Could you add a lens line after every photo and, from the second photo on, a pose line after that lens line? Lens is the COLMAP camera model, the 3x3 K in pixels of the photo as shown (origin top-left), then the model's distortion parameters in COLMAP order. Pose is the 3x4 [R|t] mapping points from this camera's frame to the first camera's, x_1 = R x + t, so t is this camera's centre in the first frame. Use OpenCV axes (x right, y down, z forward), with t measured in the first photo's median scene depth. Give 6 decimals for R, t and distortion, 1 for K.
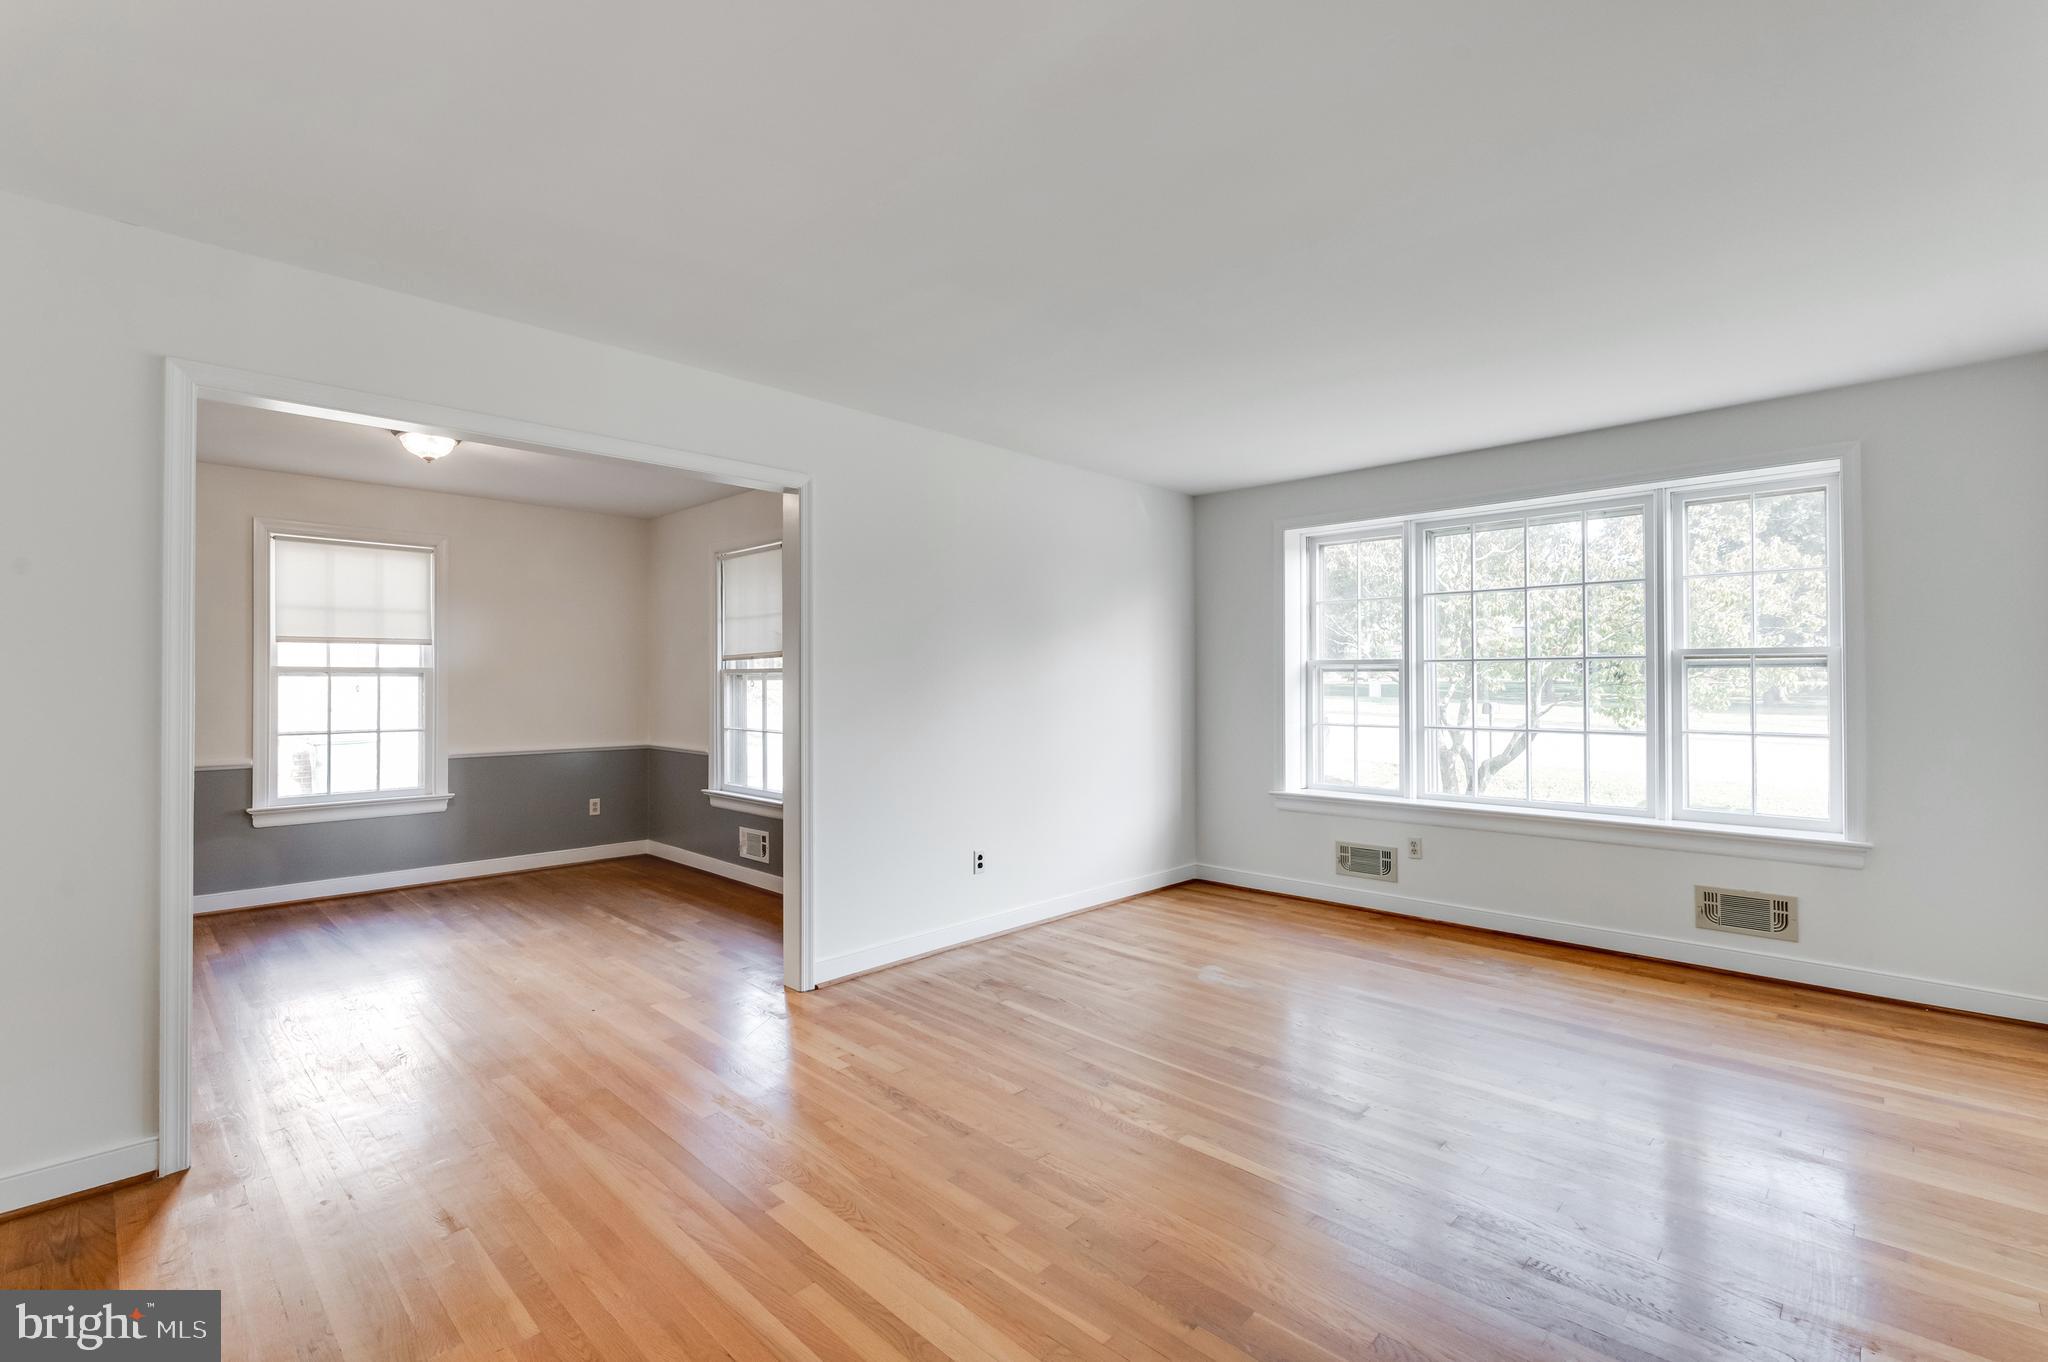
lens RADIAL K [[907.4, 0, 1028.0], [0, 907.4, 683.9], [0, 0, 1]] dist [-0.000454, -0.000270]
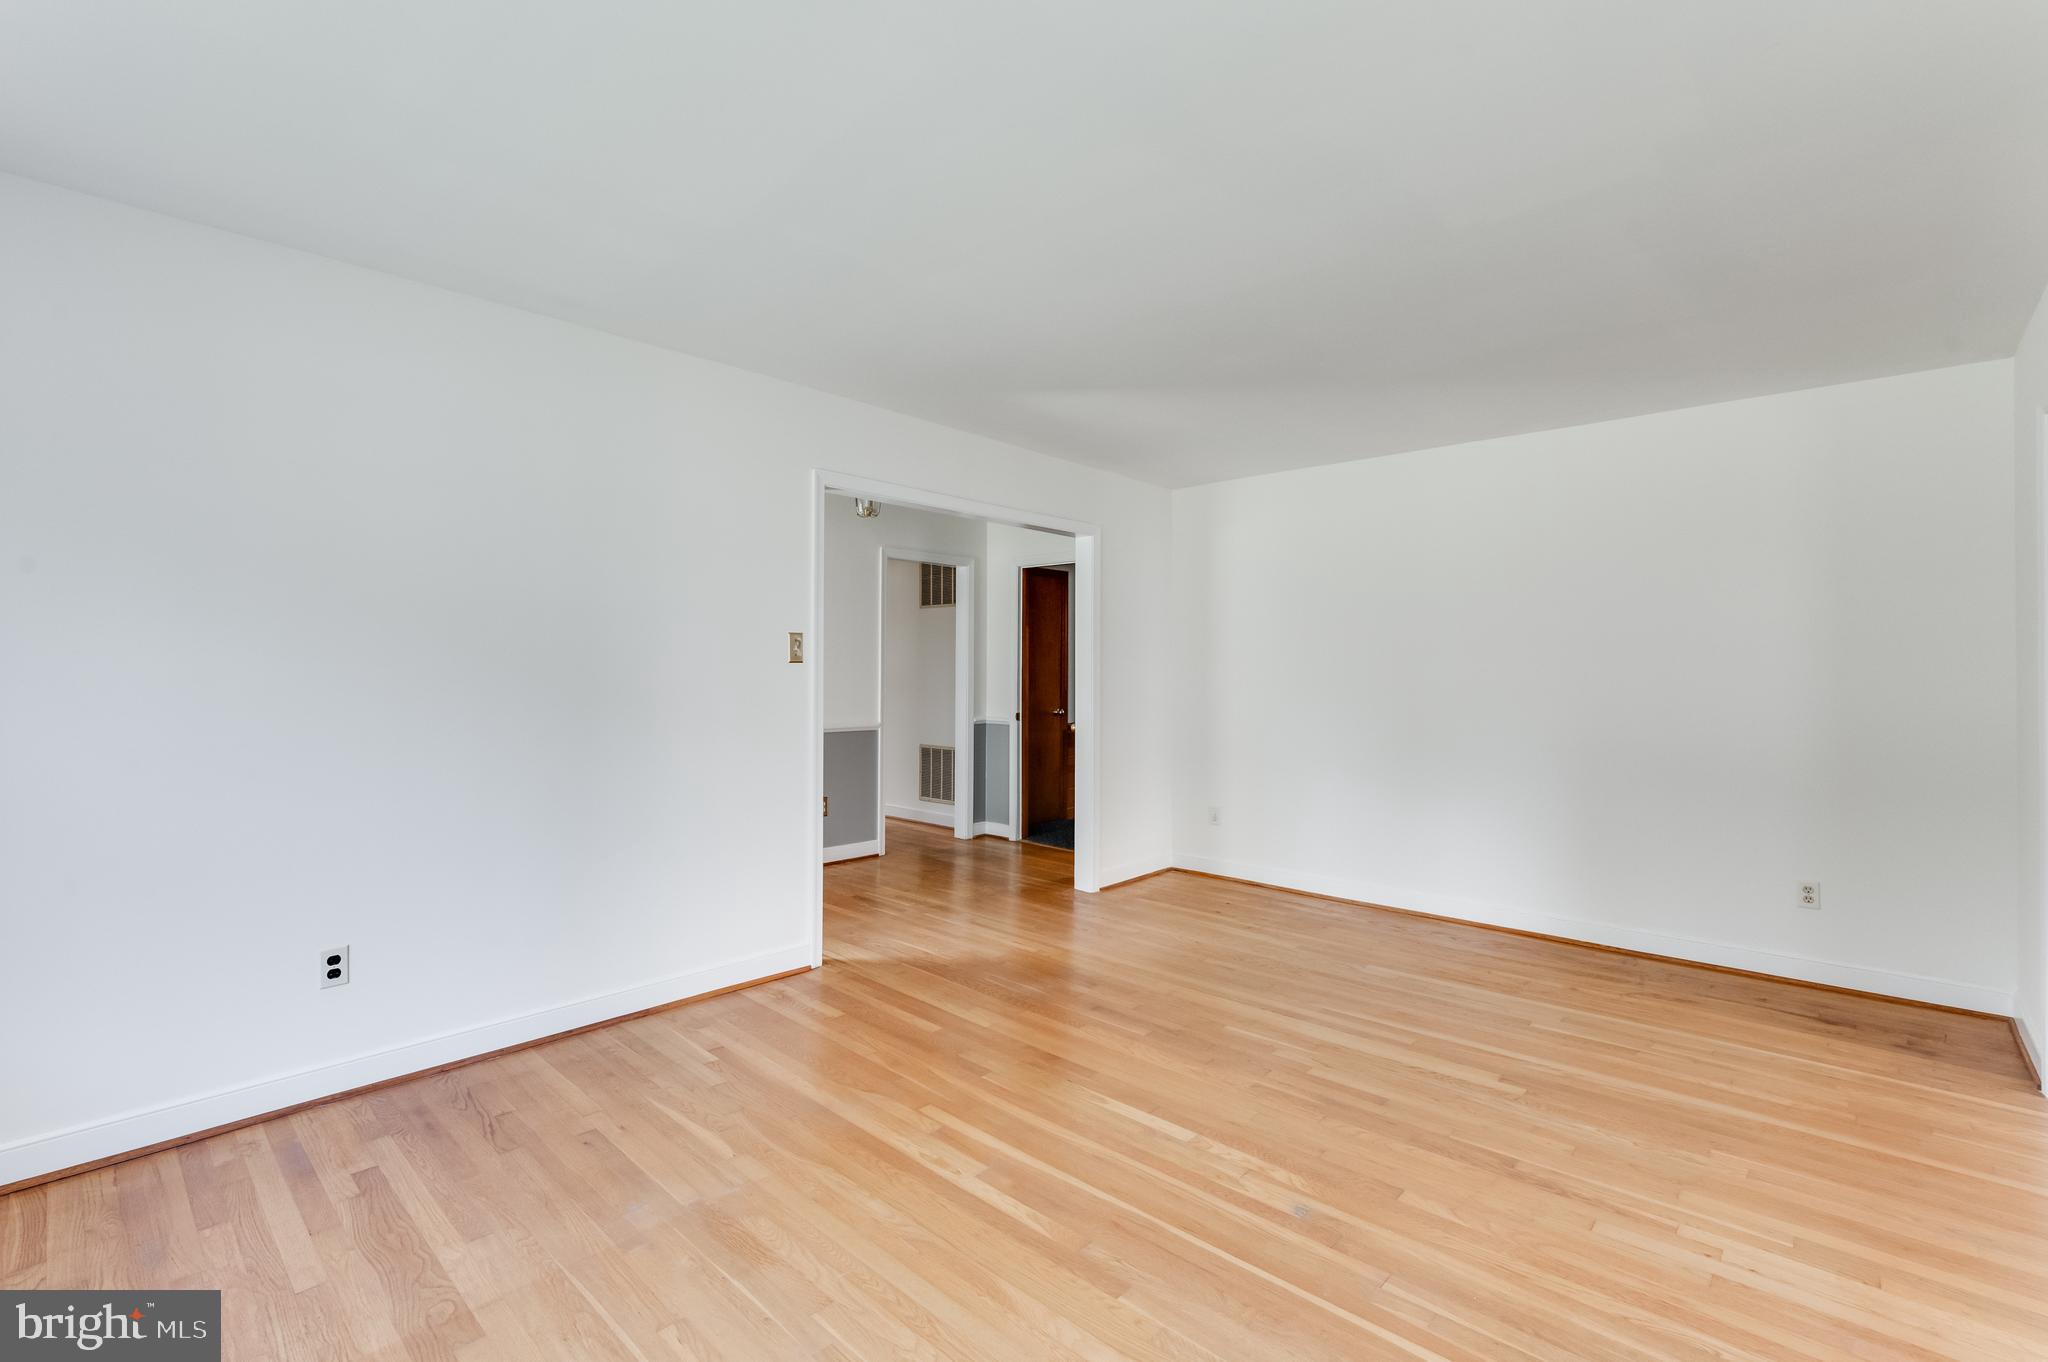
lens RADIAL K [[907.4, 0, 1020.3], [0, 907.4, 673.1], [0, 0, 1]] dist [-0.000454, -0.000270]
pose [[-0.999888, -0.003129, -0.014647, 0.177204], [-0.003170, 0.999991, 0.002807, -0.003707], [0.014638, 0.002853, -0.999889, 0.942384]]
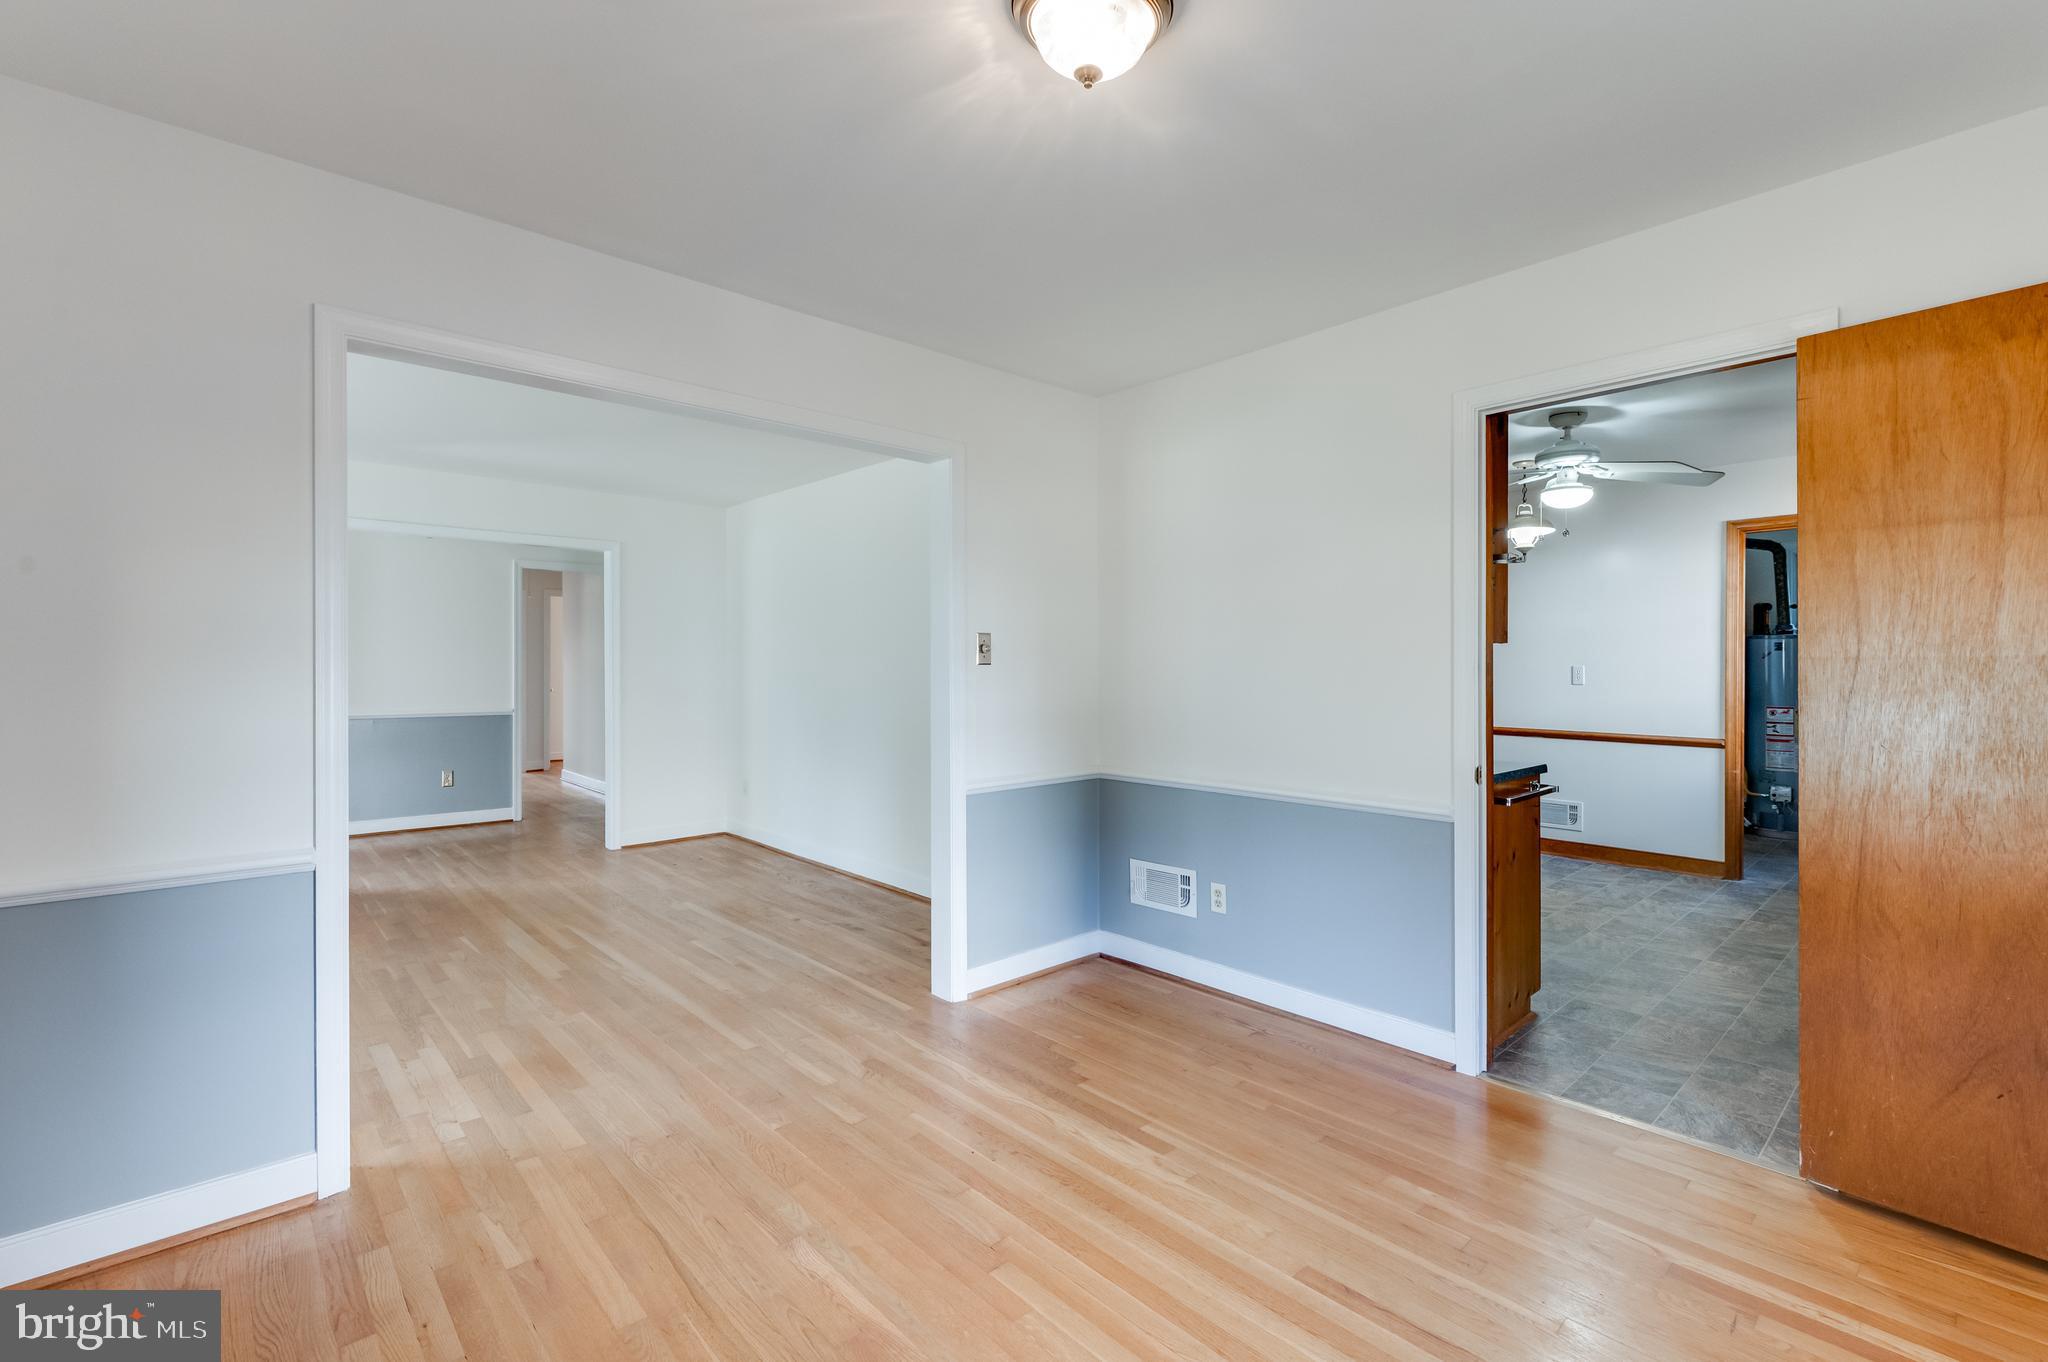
lens RADIAL K [[907.4, 0, 1021.9], [0, 907.4, 665.2], [0, 0, 1]] dist [-0.000454, -0.000270]
pose [[-0.997375, 0.001250, 0.072396, -0.523750], [0.001363, 0.999998, 0.001512, -0.003101], [-0.072394, 0.001607, -0.997375, 1.092883]]
